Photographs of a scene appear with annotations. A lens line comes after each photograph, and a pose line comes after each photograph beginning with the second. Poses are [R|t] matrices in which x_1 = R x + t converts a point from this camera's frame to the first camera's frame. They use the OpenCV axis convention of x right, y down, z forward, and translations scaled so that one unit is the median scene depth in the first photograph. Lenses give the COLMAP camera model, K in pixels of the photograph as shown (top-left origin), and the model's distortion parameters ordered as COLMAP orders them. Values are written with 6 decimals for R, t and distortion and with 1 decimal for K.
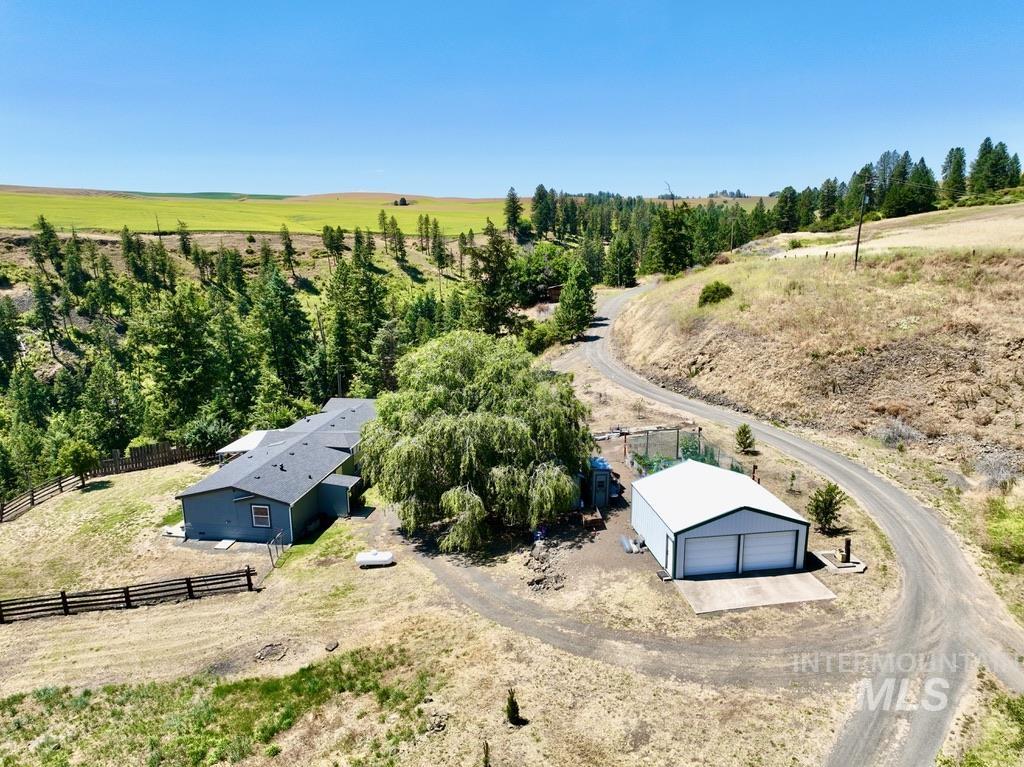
lens RADIAL K [[720.1, 0, 512.0], [0, 720.1, 383.5], [0, 0, 1]] dist [-0.001298, 0.017632]
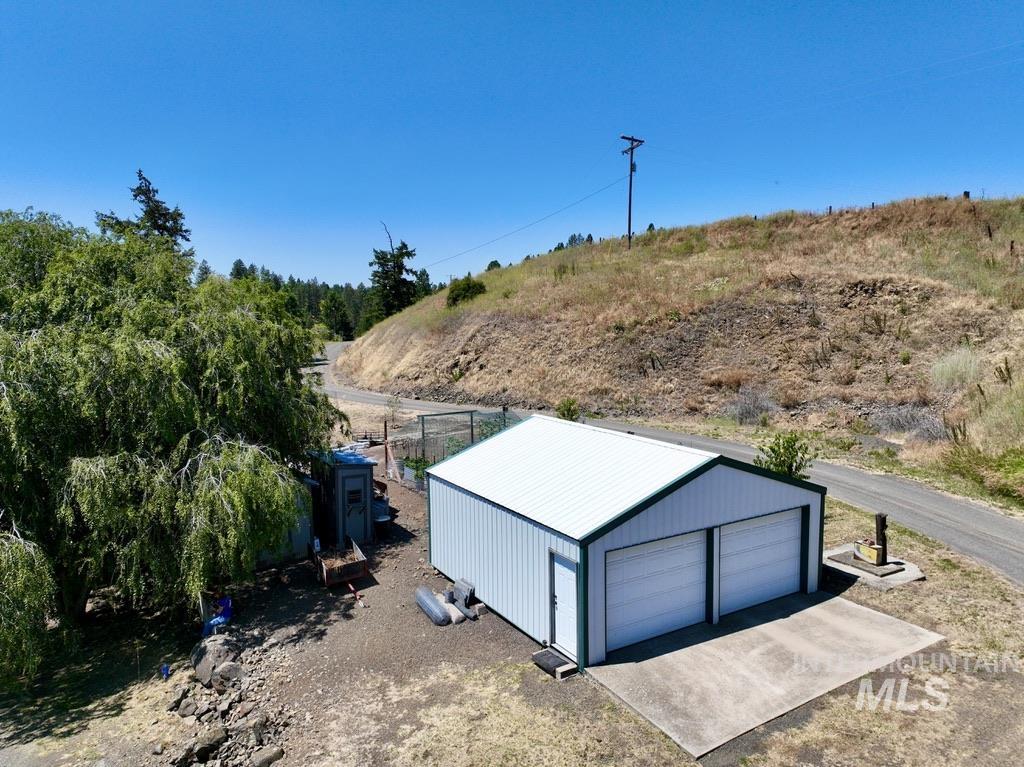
lens RADIAL K [[720.1, 0, 512.0], [0, 720.1, 383.5], [0, 0, 1]] dist [-0.001298, 0.017632]
pose [[0.922930, -0.041503, 0.382724, 0.039468], [0.090150, 0.989829, -0.110056, 0.127692], [-0.374264, 0.136076, 0.917284, 0.508925]]
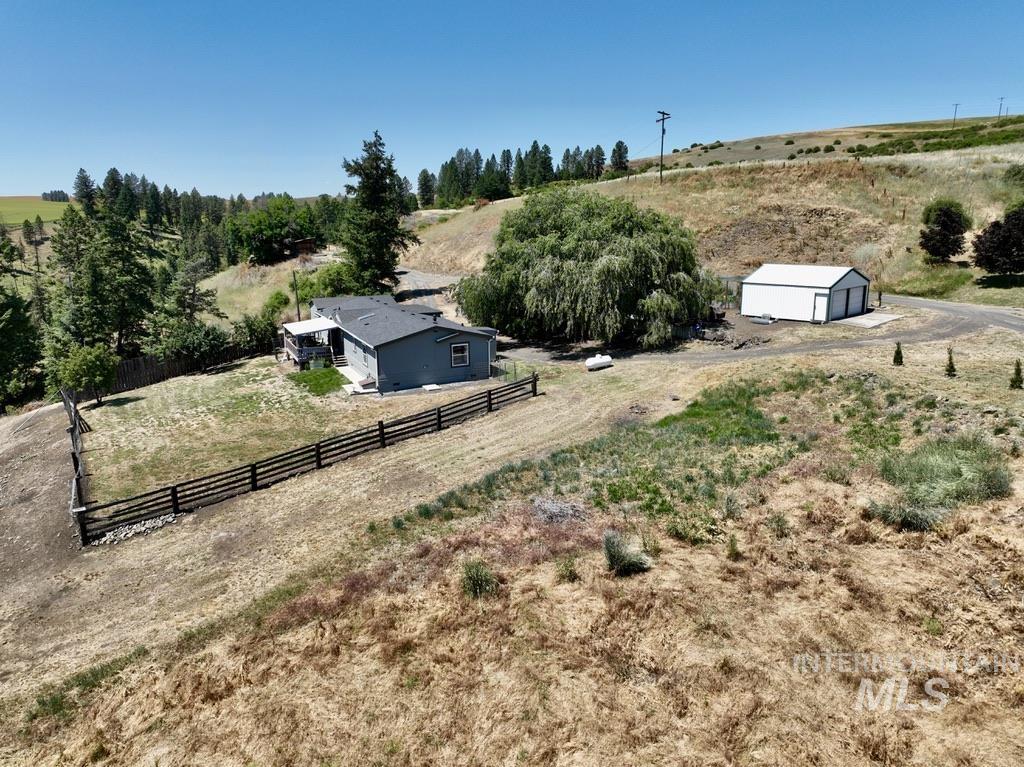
lens RADIAL K [[720.1, 0, 512.0], [0, 720.1, 383.5], [0, 0, 1]] dist [-0.001298, 0.017632]
pose [[0.818967, -0.128423, 0.559286, -0.892293], [0.133194, 0.990560, 0.032415, 0.208059], [-0.558169, 0.047947, 0.828341, 0.122548]]
